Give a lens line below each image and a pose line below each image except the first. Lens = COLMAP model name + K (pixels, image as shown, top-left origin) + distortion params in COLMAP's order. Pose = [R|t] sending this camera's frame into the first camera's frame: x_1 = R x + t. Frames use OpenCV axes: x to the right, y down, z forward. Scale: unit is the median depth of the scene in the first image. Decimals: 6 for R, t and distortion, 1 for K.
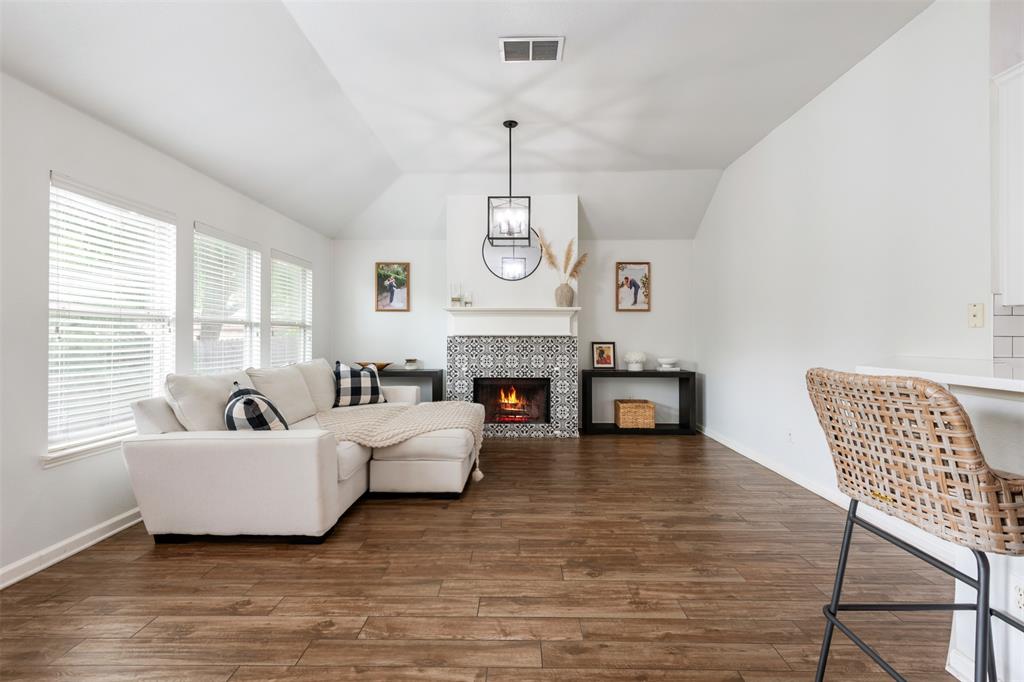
lens RADIAL K [[454.4, 0, 514.5], [0, 454.4, 329.4], [0, 0, 1]] dist [0.017139, -0.008606]
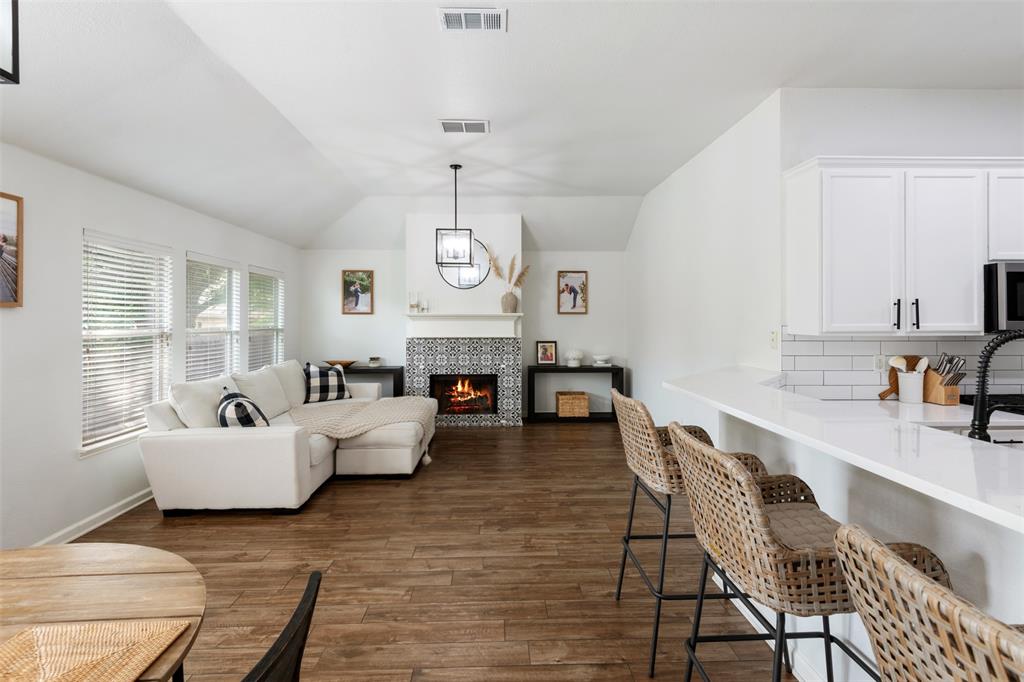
lens RADIAL K [[454.4, 0, 510.0], [0, 454.4, 317.6], [0, 0, 1]] dist [0.017139, -0.008606]
pose [[0.998659, 0.000133, 0.051766, 0.091986], [-0.000531, 0.999970, 0.007664, -0.080688], [-0.051764, -0.007681, 0.998630, -0.263855]]
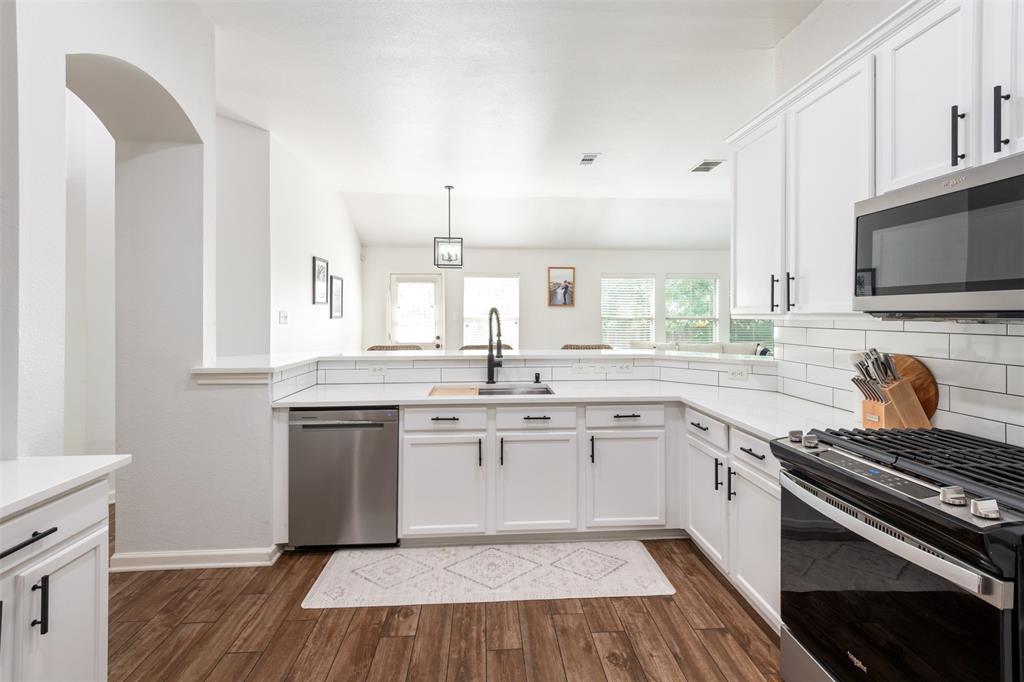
lens RADIAL K [[454.4, 0, 519.0], [0, 454.4, 319.1], [0, 0, 1]] dist [0.017139, -0.008606]
pose [[0.114392, 0.007312, -0.993409, 1.620633], [0.009547, 0.999919, 0.008459, -0.048689], [0.993390, -0.010452, 0.114313, 0.108404]]
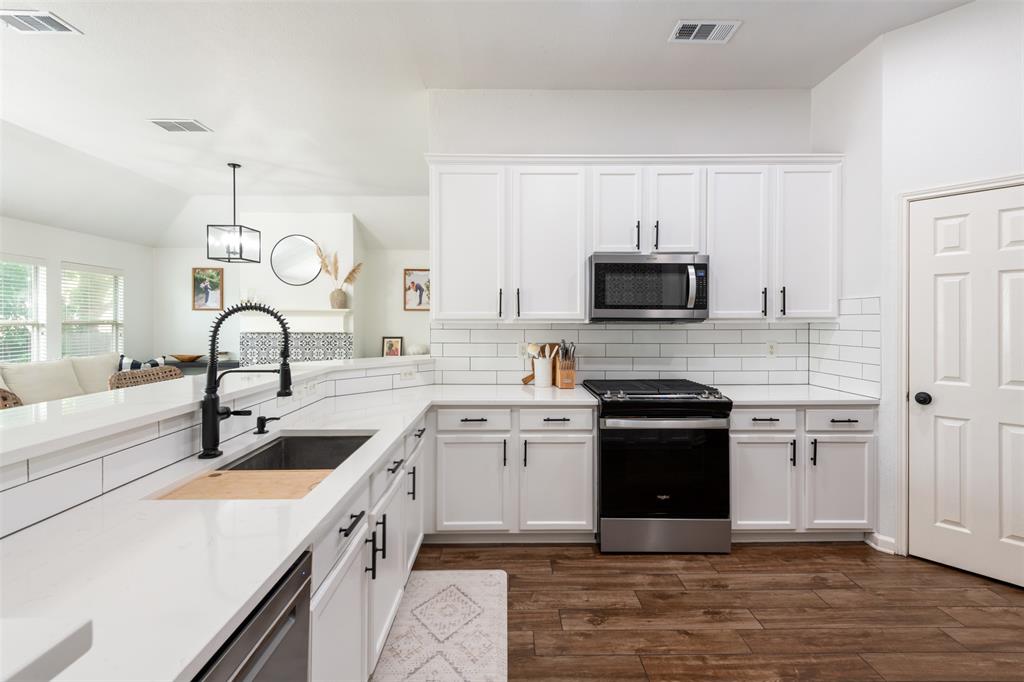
lens RADIAL K [[454.4, 0, 502.7], [0, 454.4, 326.1], [0, 0, 1]] dist [0.017139, -0.008606]
pose [[0.999451, 0.001120, 0.033124, 0.886081], [-0.001824, 0.999773, 0.021225, -0.051650], [-0.033093, -0.021274, 0.999226, -0.366975]]
